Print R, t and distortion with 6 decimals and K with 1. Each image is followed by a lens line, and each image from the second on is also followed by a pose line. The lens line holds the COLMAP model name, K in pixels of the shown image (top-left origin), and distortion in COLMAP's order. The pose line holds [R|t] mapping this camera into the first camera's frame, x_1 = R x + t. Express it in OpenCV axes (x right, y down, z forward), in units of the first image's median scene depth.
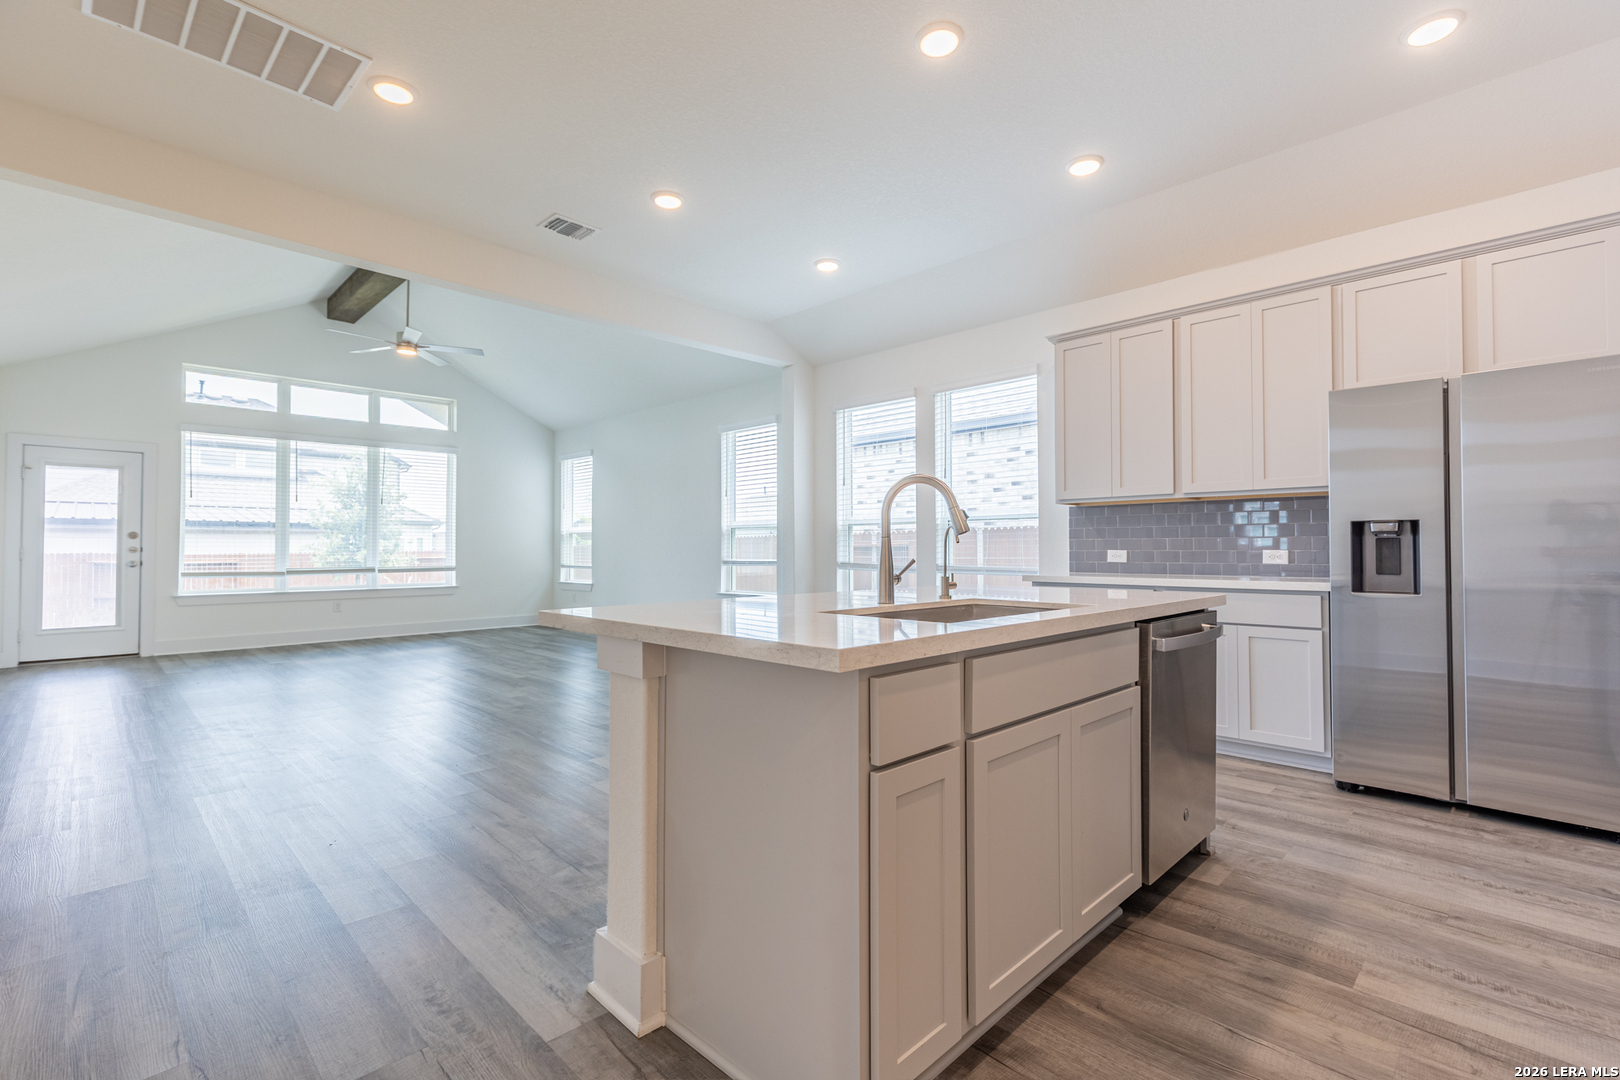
lens RADIAL K [[720.9, 0, 814.8], [0, 720.9, 535.3], [0, 0, 1]] dist [0.000709, 0.000147]
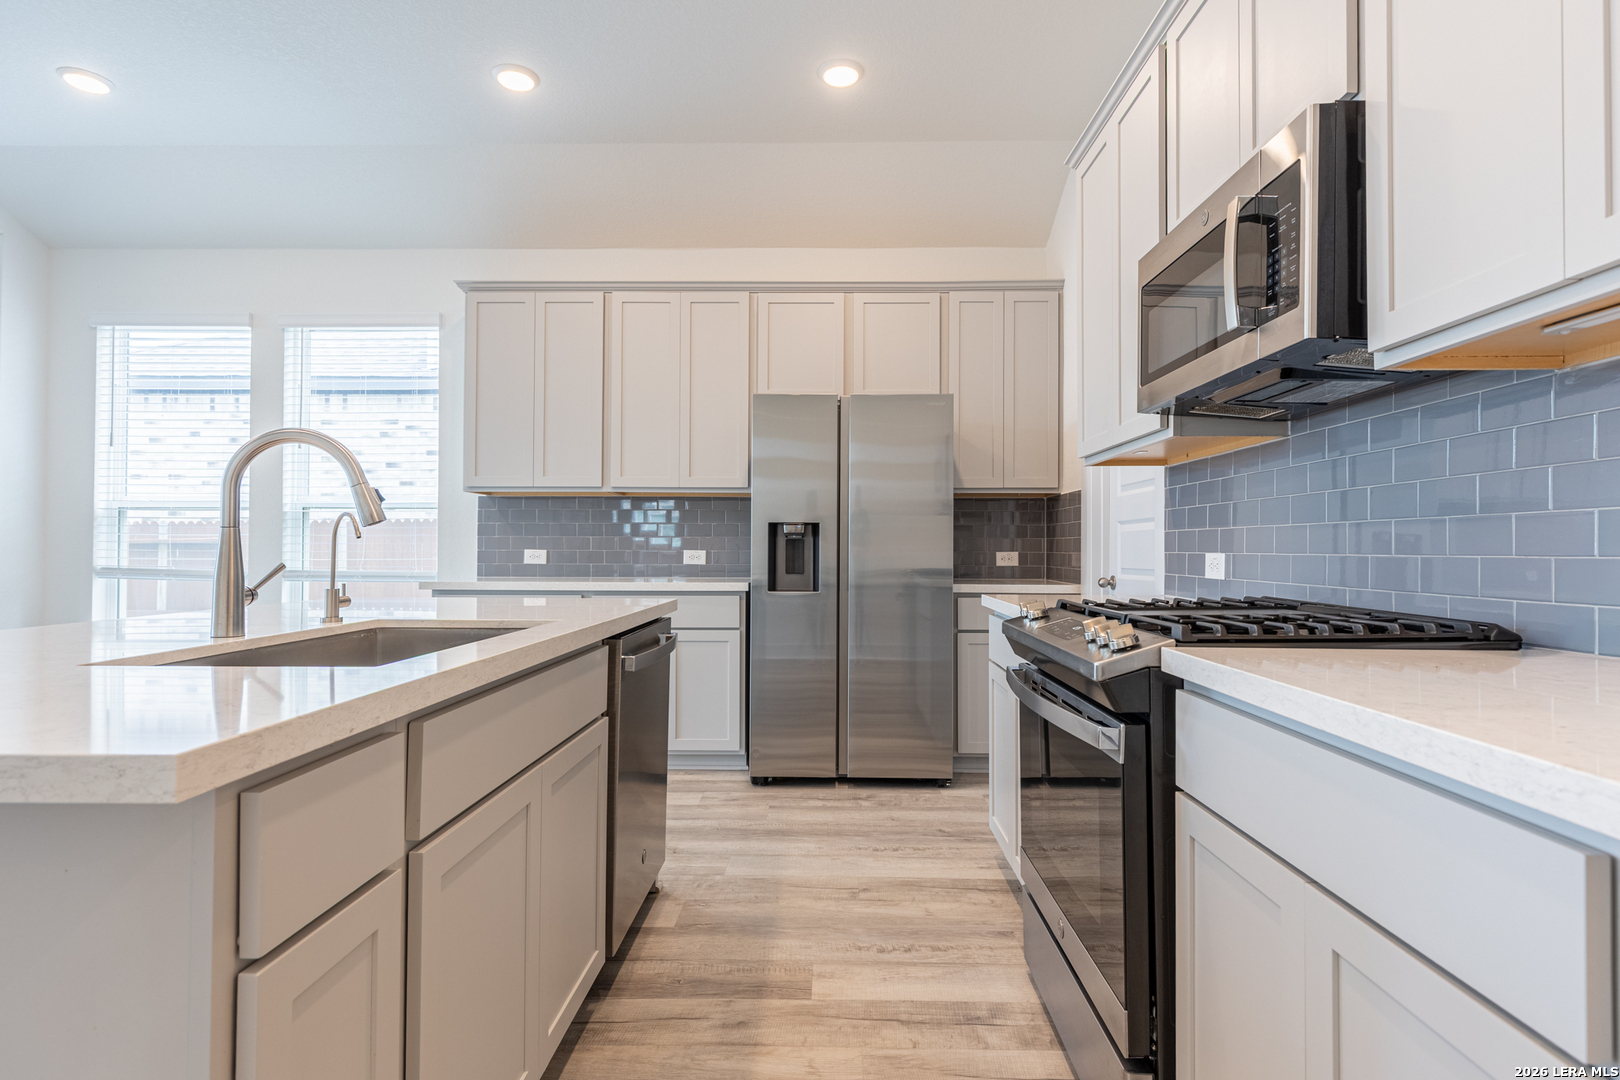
lens RADIAL K [[813.7, 0, 811.8], [0, 813.7, 534.5], [0, 0, 1]] dist [0.001739, 0.000569]
pose [[0.723199, 0.016327, 0.690446, -0.018547], [-0.018069, 0.999826, -0.004717, 0.002590], [-0.690403, -0.009064, 0.723368, 0.150950]]
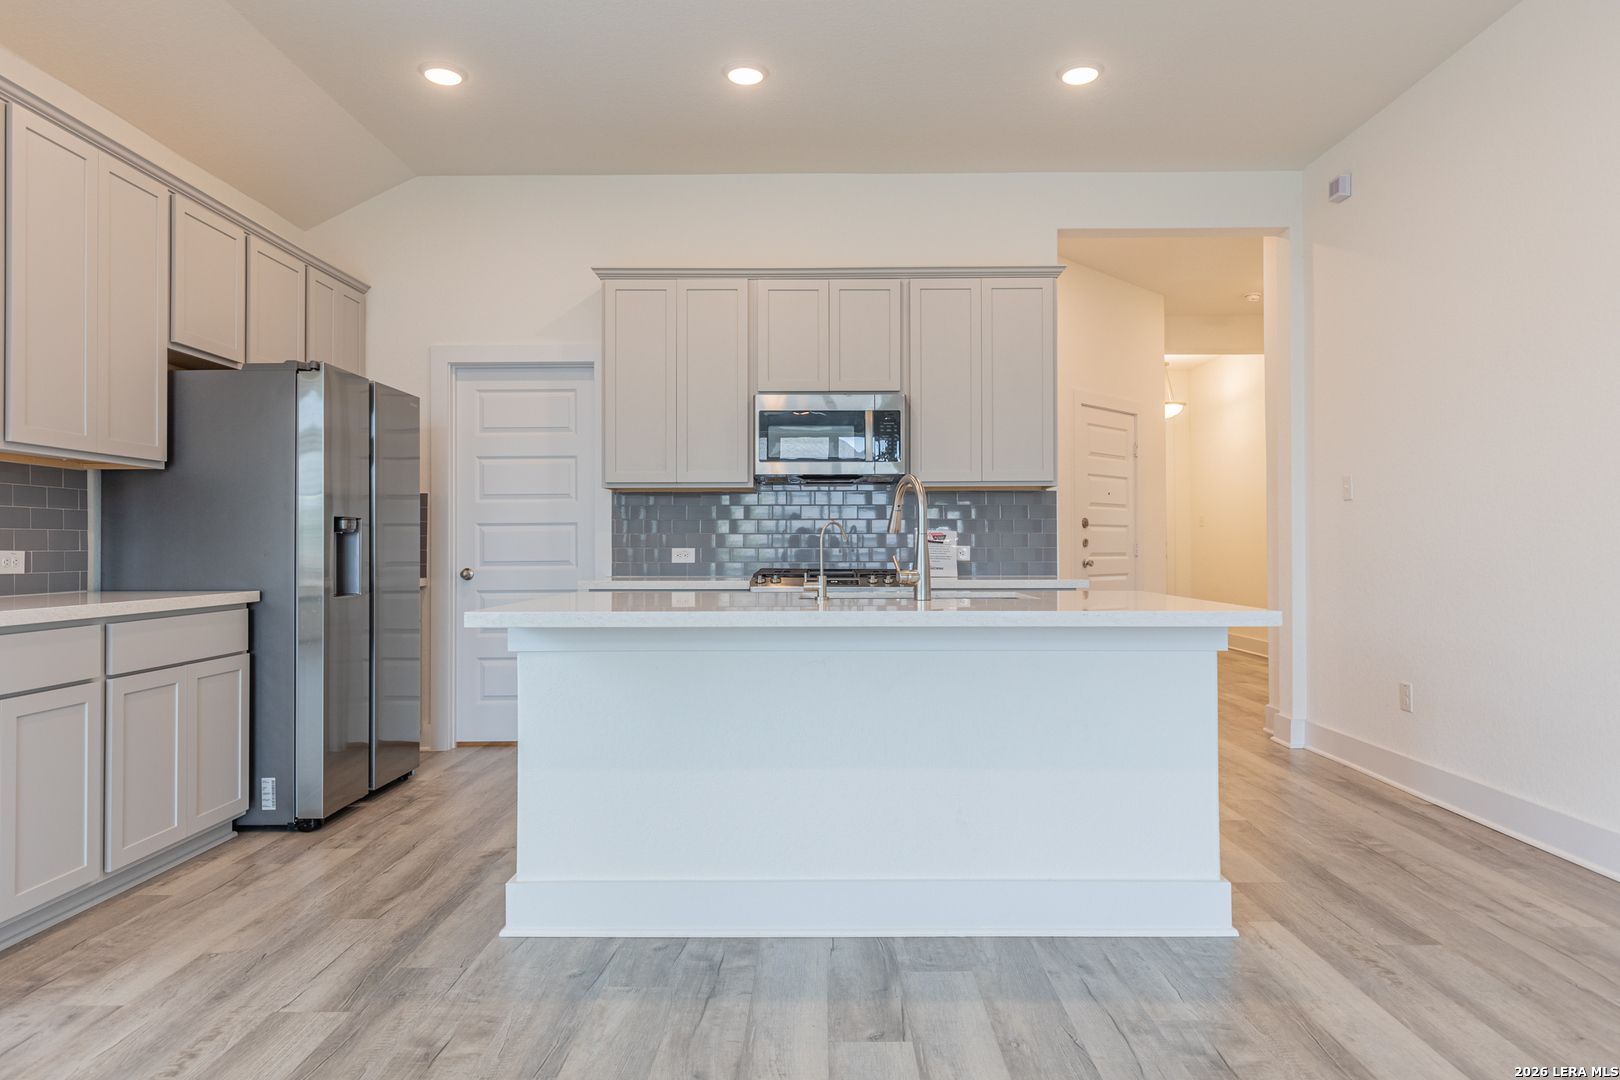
lens RADIAL K [[1011.7, 0, 810.0], [0, 1011.7, 540.0], [0, 0, 1]] dist [0.004187, 0.002018]
pose [[-0.698725, 0.008292, 0.715343, -0.716237], [-0.010121, 0.999718, -0.021475, 0.038892], [-0.715319, -0.022245, -0.698444, 1.888020]]
